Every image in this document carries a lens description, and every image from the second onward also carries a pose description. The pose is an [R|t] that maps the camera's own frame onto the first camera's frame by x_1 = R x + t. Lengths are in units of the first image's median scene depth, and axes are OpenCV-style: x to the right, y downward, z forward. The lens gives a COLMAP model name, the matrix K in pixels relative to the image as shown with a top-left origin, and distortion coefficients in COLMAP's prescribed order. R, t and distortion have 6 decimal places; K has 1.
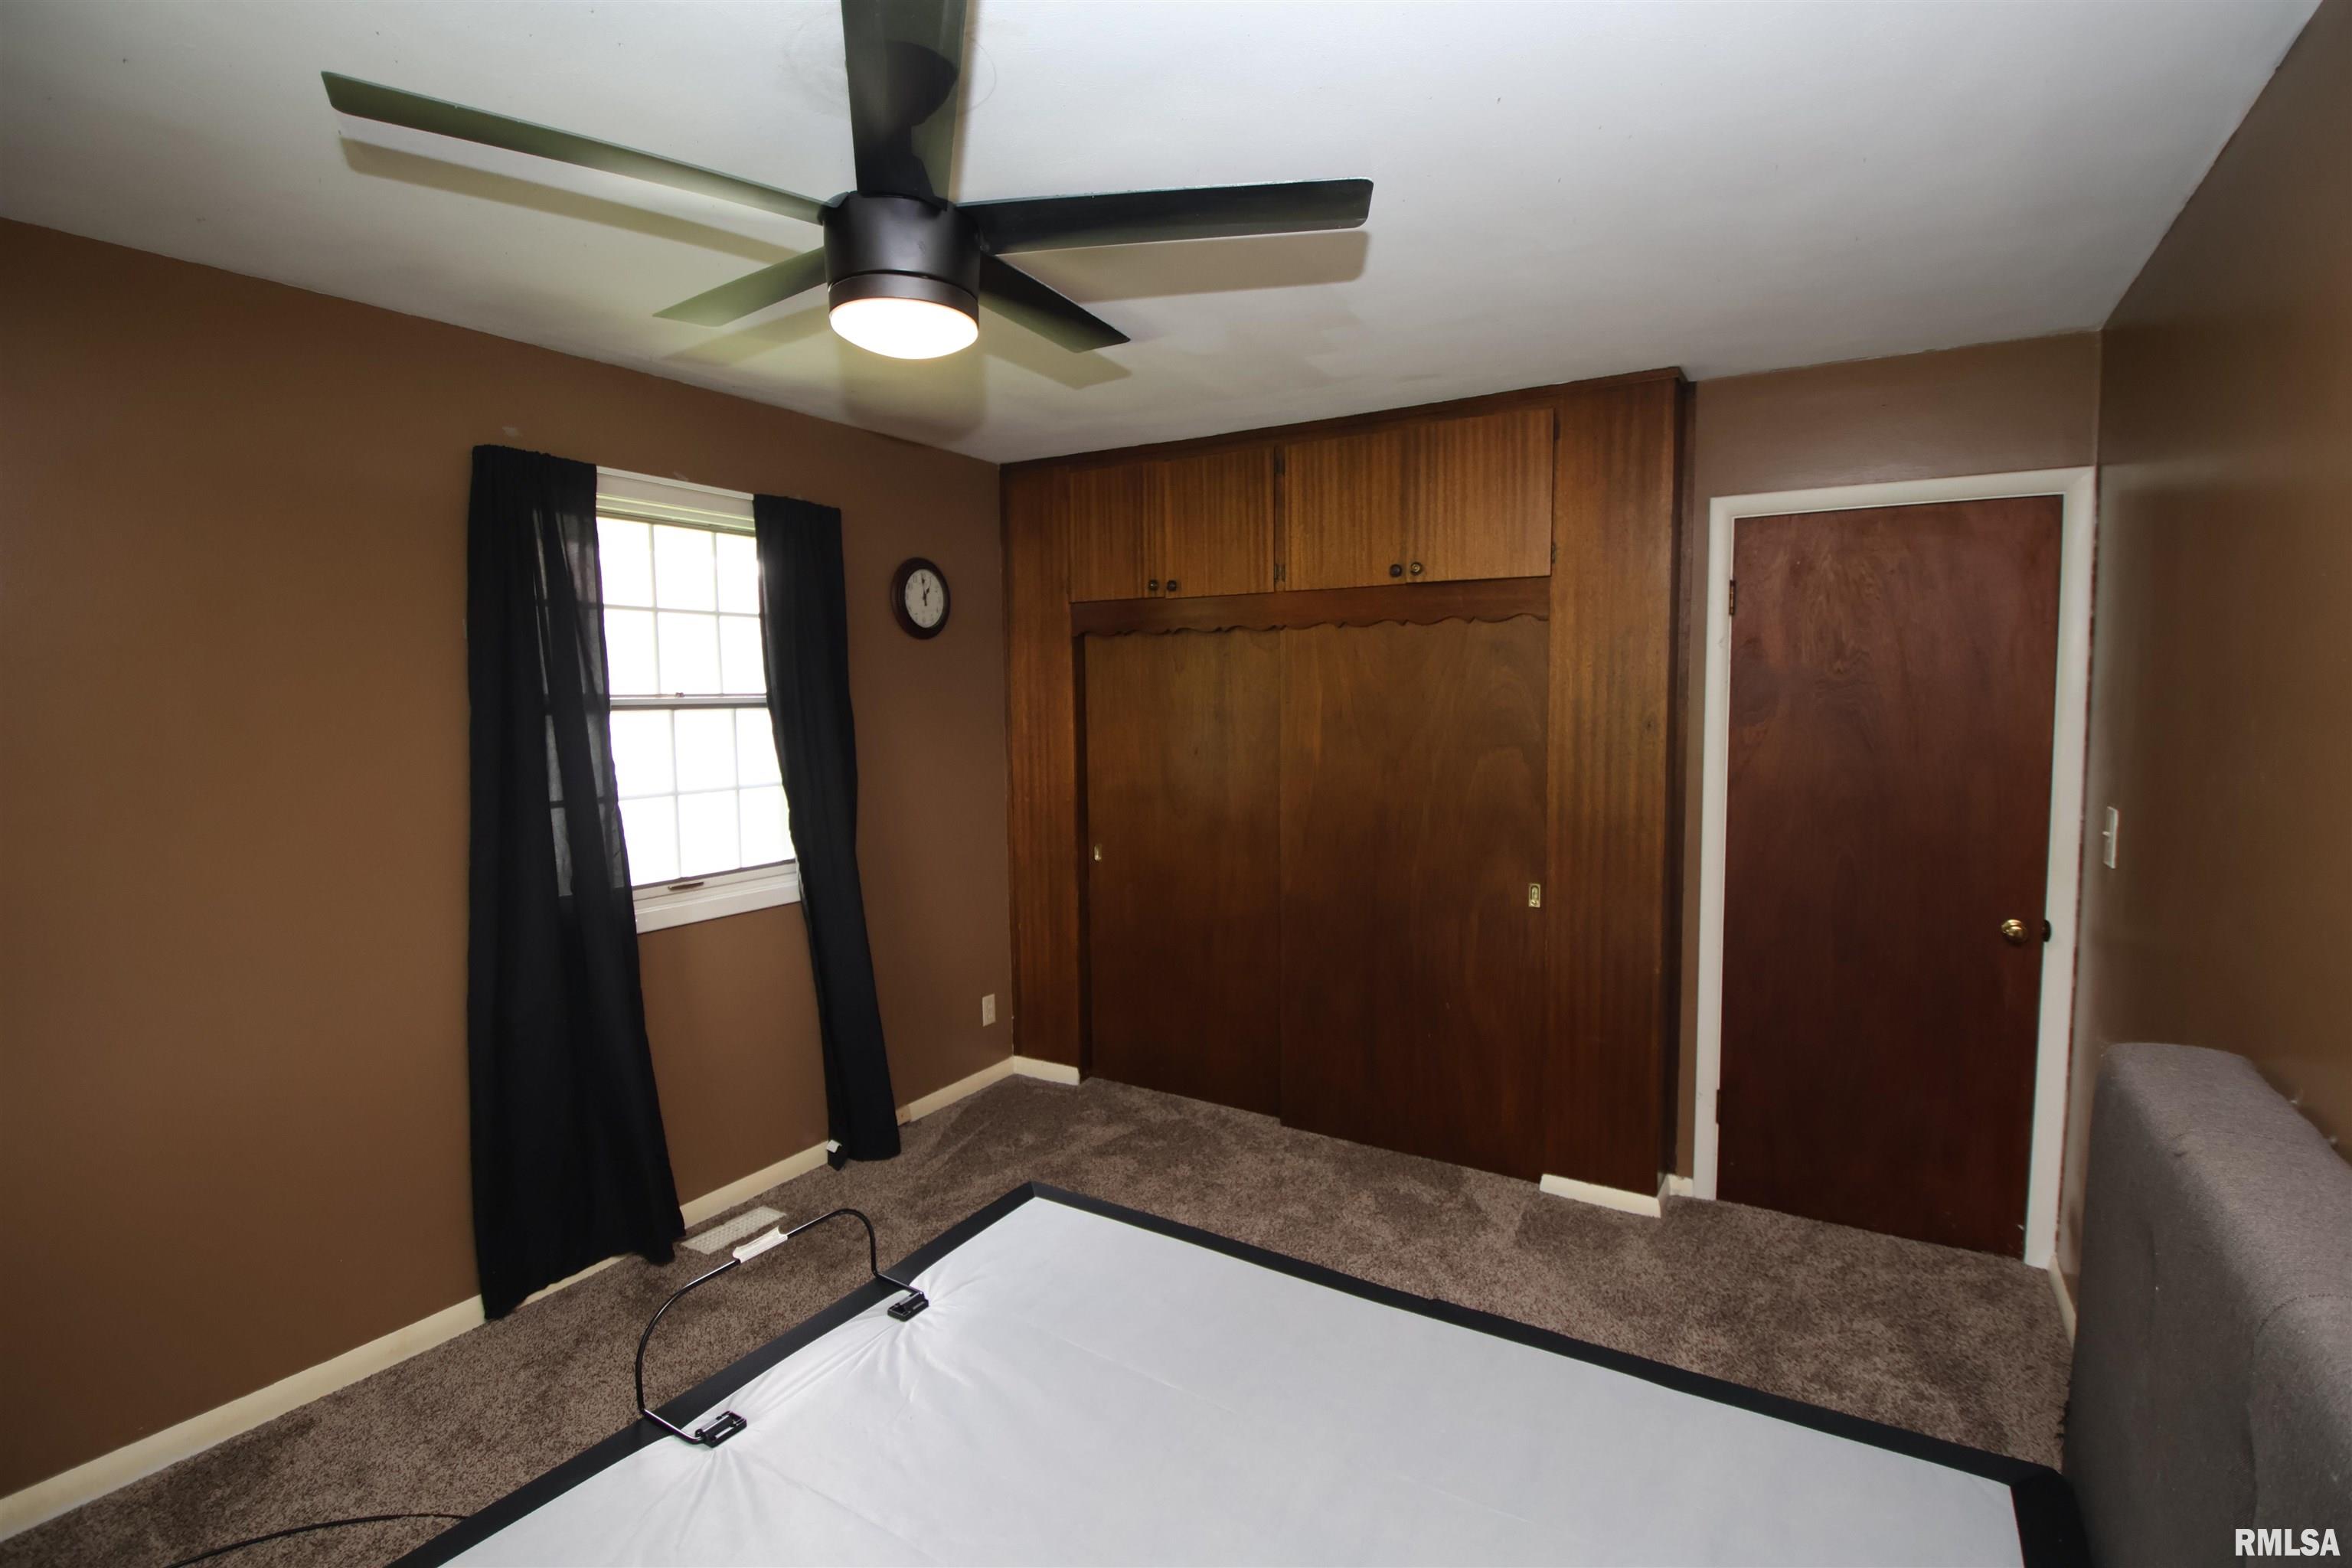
lens RADIAL K [[1075.8, 0, 1211.8], [0, 1075.8, 782.1], [0, 0, 1]] dist [0.030939, -0.037991]
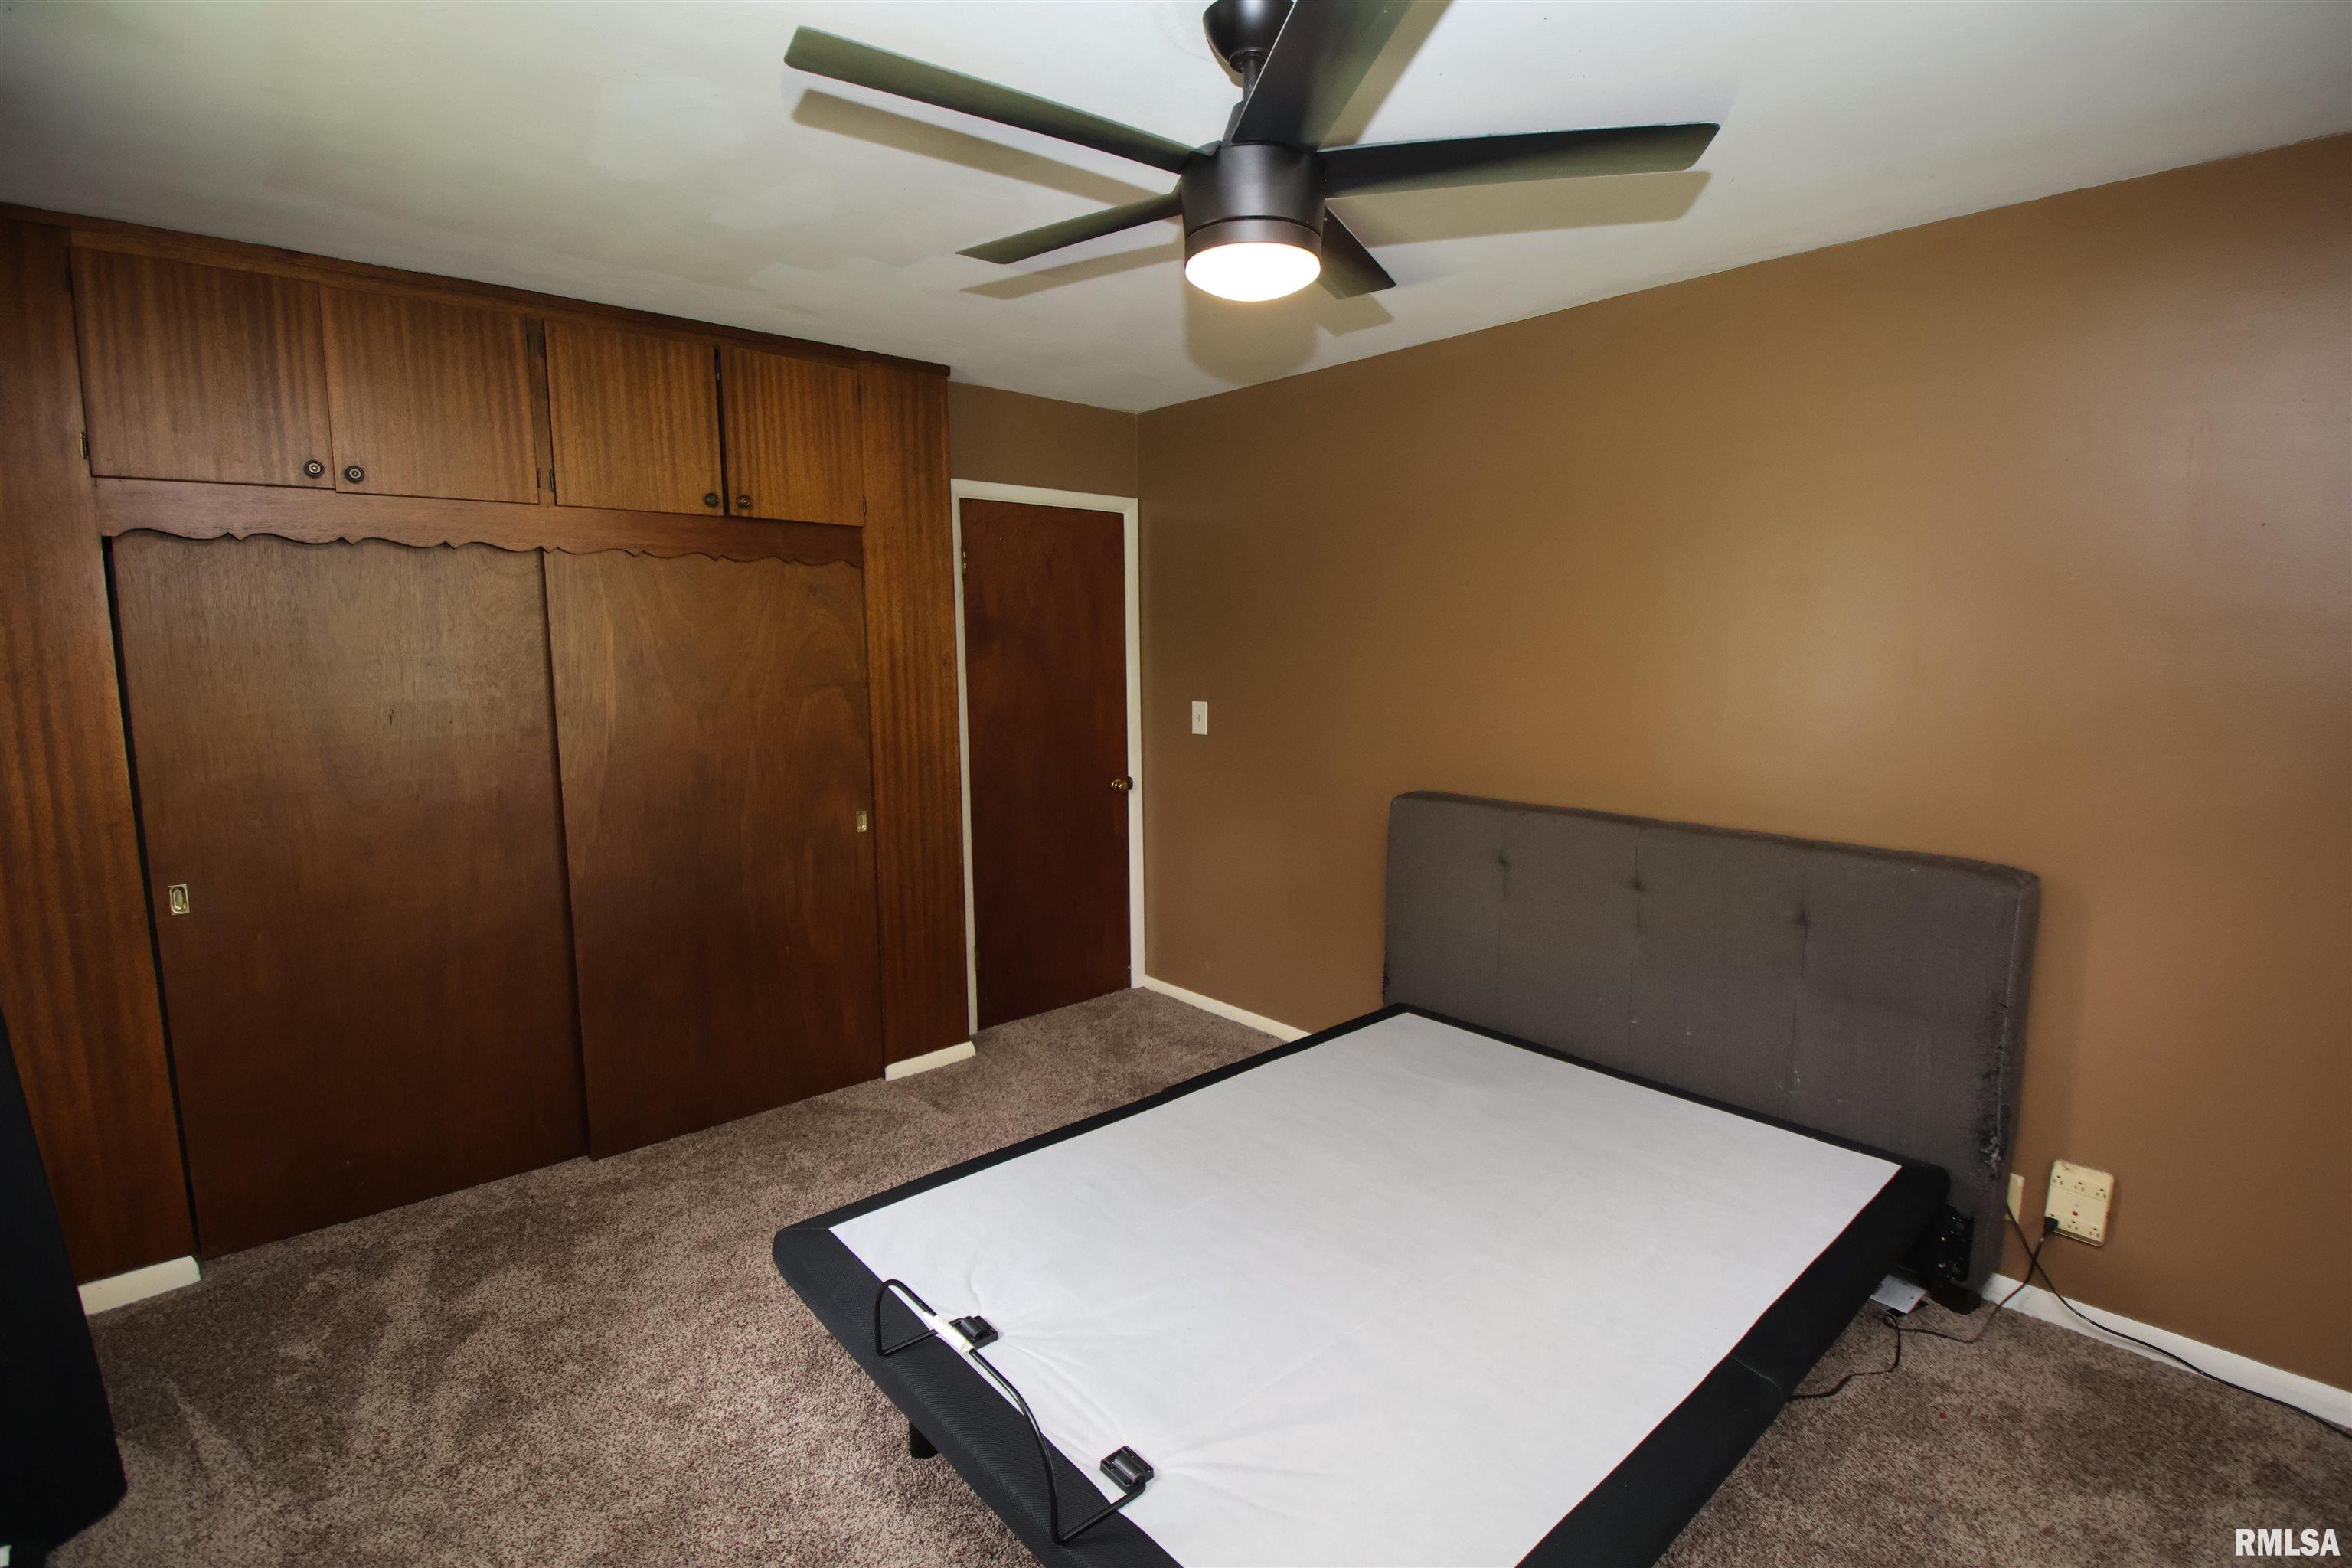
lens RADIAL K [[1075.8, 0, 1211.8], [0, 1075.8, 782.1], [0, 0, 1]] dist [0.030939, -0.037991]
pose [[0.296658, -0.124560, 0.946826, -0.631710], [0.078826, 0.991268, 0.105709, -0.022124], [-0.951725, 0.043275, 0.303886, 0.334117]]
